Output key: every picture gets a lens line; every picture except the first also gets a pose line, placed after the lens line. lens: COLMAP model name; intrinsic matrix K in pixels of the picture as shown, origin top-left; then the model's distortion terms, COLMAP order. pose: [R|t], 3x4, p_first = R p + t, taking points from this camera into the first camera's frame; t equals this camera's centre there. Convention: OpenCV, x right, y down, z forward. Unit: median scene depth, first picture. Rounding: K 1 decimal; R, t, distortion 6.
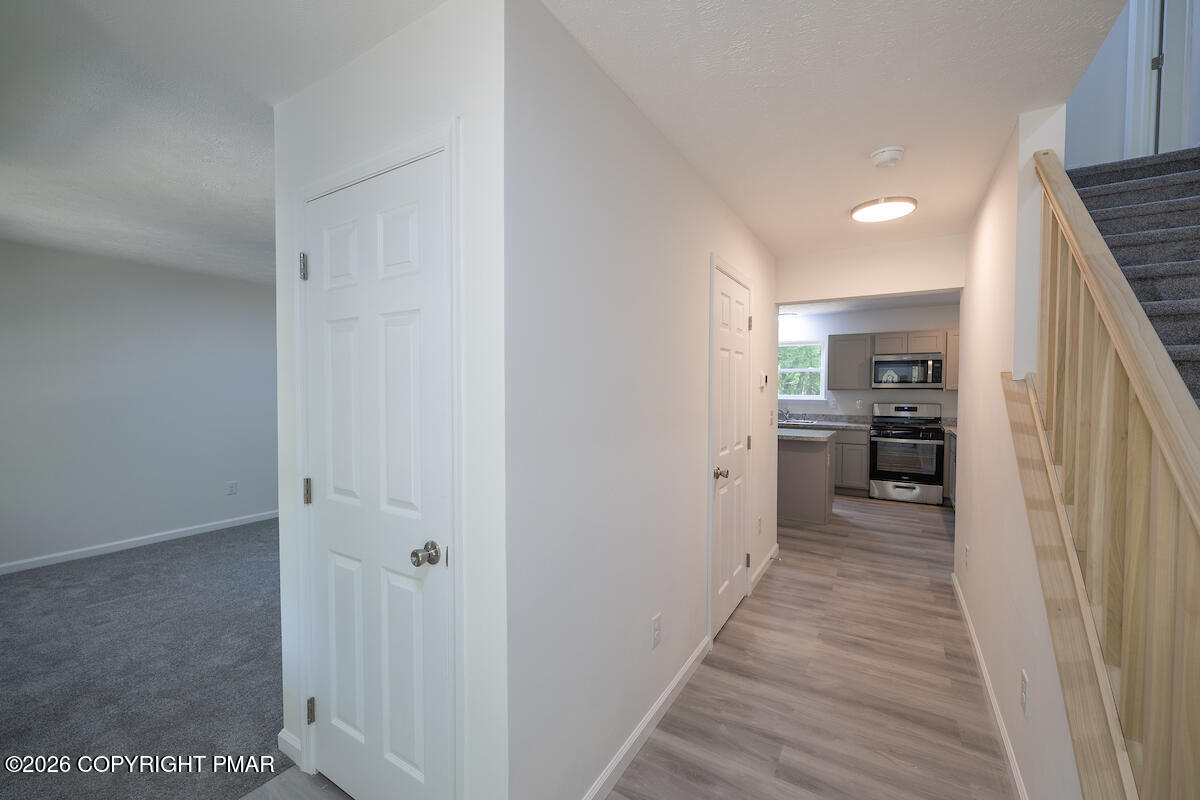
lens RADIAL K [[483.3, 0, 604.0], [0, 483.3, 397.5], [0, 0, 1]] dist [-0.003148, 0.000322]
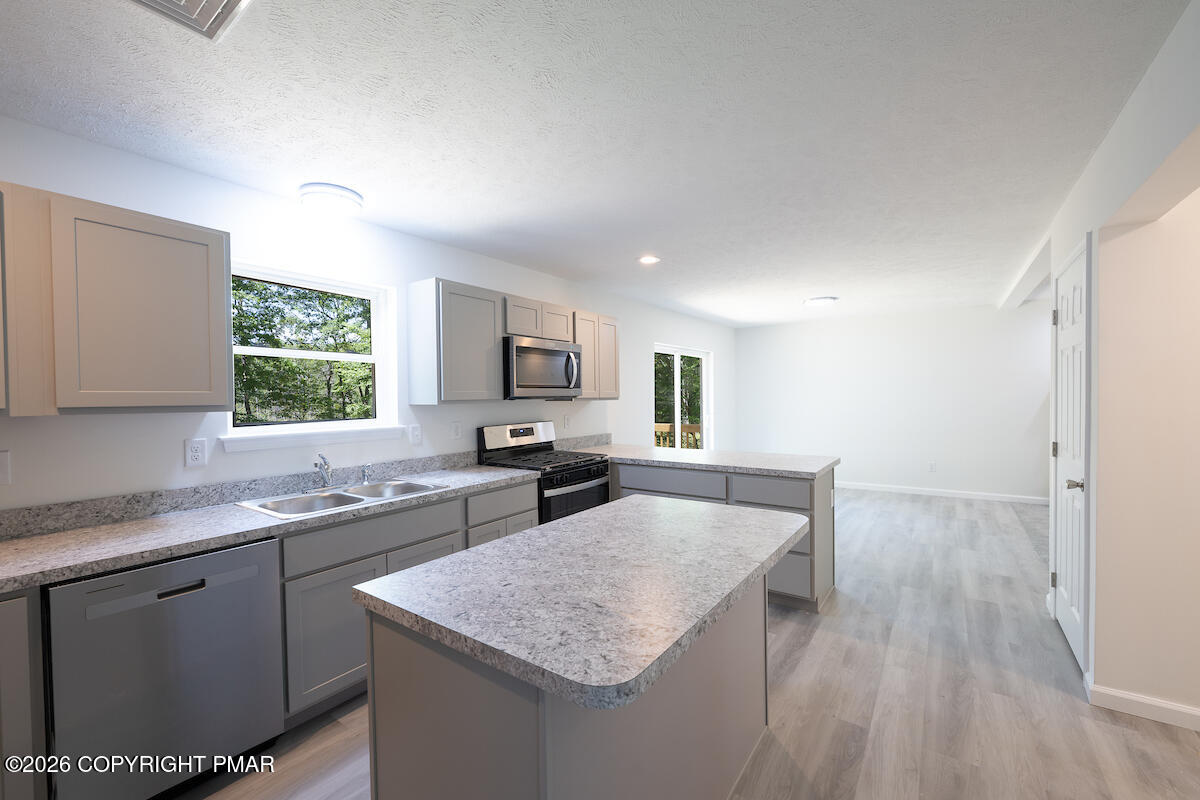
lens RADIAL K [[483.3, 0, 604.3], [0, 483.3, 400.9], [0, 0, 1]] dist [-0.003148, 0.000322]
pose [[0.061057, -0.018671, 0.997960, 0.037369], [0.035855, 0.999221, 0.016501, -0.020800], [-0.997490, 0.034774, 0.061679, 0.847515]]
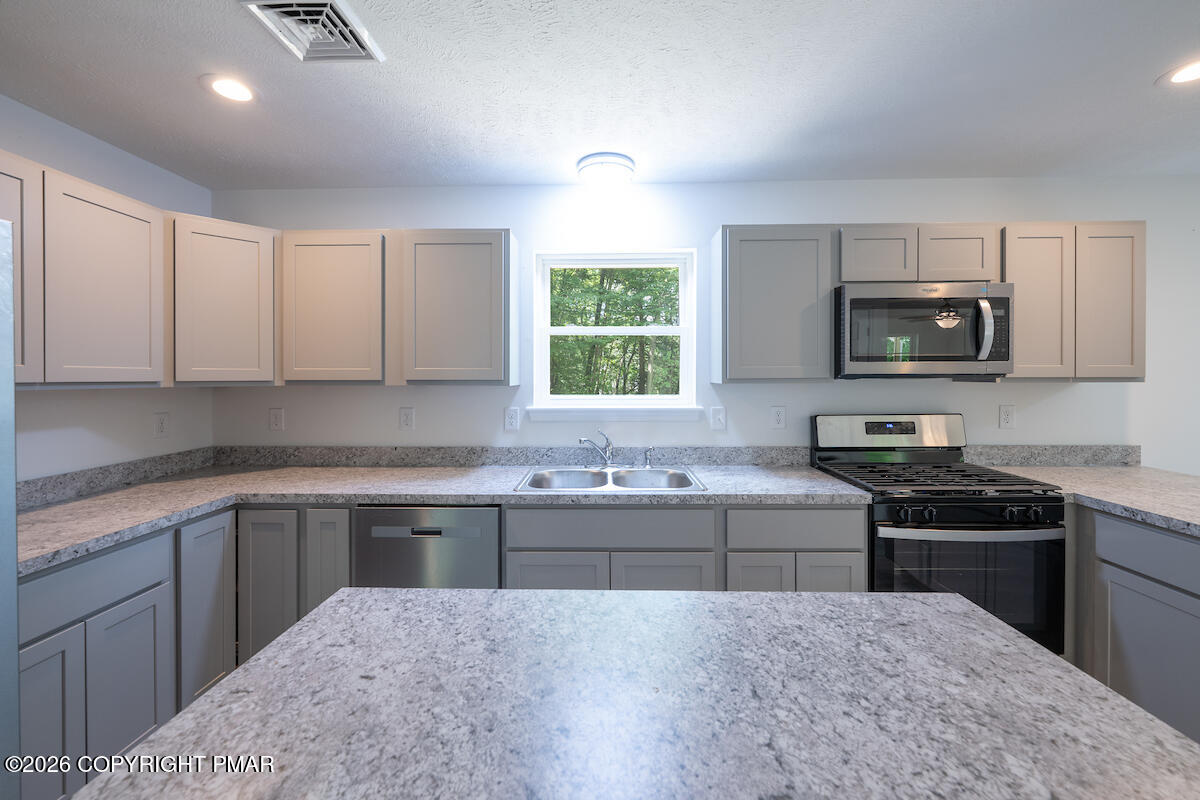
lens RADIAL K [[483.3, 0, 597.1], [0, 483.3, 374.2], [0, 0, 1]] dist [-0.003148, 0.000322]
pose [[0.865234, -0.010118, 0.501266, 0.215637], [0.021955, 0.999602, -0.017718, -0.018265], [-0.500887, 0.026336, 0.865112, 0.765534]]
